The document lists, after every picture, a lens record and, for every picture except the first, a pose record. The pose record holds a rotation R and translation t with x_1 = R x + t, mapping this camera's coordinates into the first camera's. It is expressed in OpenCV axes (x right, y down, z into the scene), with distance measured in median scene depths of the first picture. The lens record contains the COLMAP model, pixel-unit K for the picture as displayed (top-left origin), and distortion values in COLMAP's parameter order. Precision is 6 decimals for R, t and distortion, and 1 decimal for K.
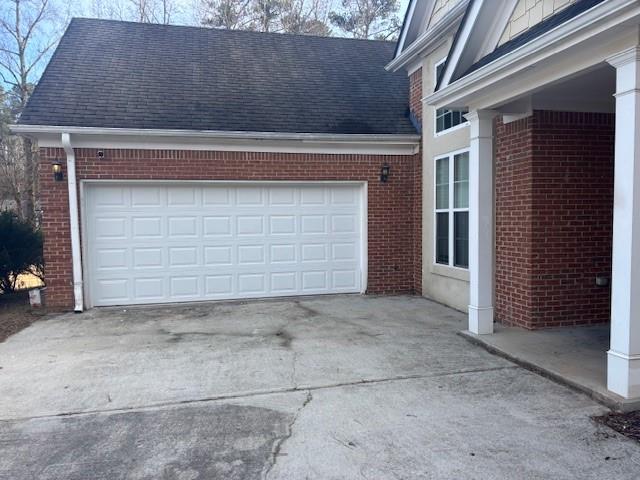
lens RADIAL K [[477.9, 0, 320.0], [0, 477.9, 240.0], [0, 0, 1]] dist [0.049627, -0.058218]
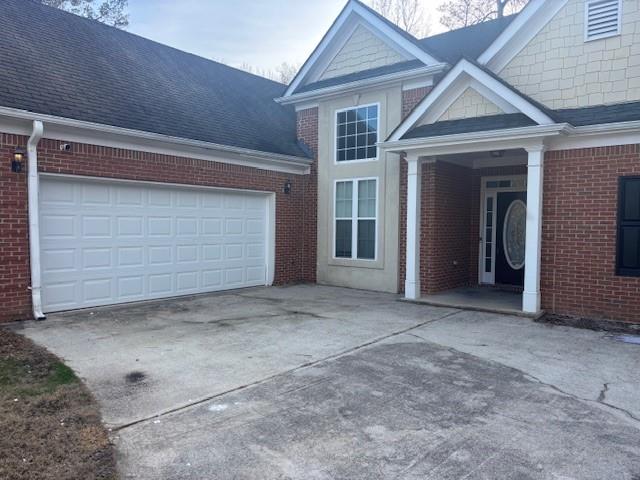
lens RADIAL K [[477.9, 0, 320.0], [0, 477.9, 240.0], [0, 0, 1]] dist [0.049627, -0.058218]
pose [[0.790932, 0.002439, 0.611899, -0.640865], [0.005579, 0.999922, -0.011197, 0.014739], [-0.611878, 0.012270, 0.790857, -0.036159]]
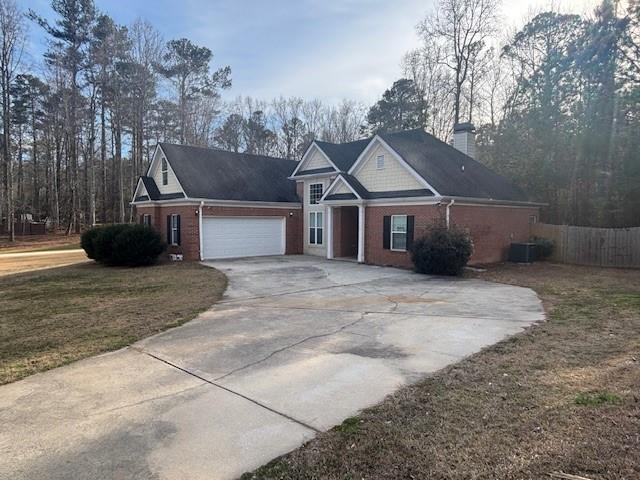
lens RADIAL K [[391.7, 0, 320.0], [0, 391.7, 240.0], [0, 0, 1]] dist [0.036884, -0.000033]
pose [[0.878699, -0.003851, 0.477361, -1.019508], [0.004649, 0.999989, -0.000491, 0.025276], [-0.477353, 0.002651, 0.878707, -1.451727]]
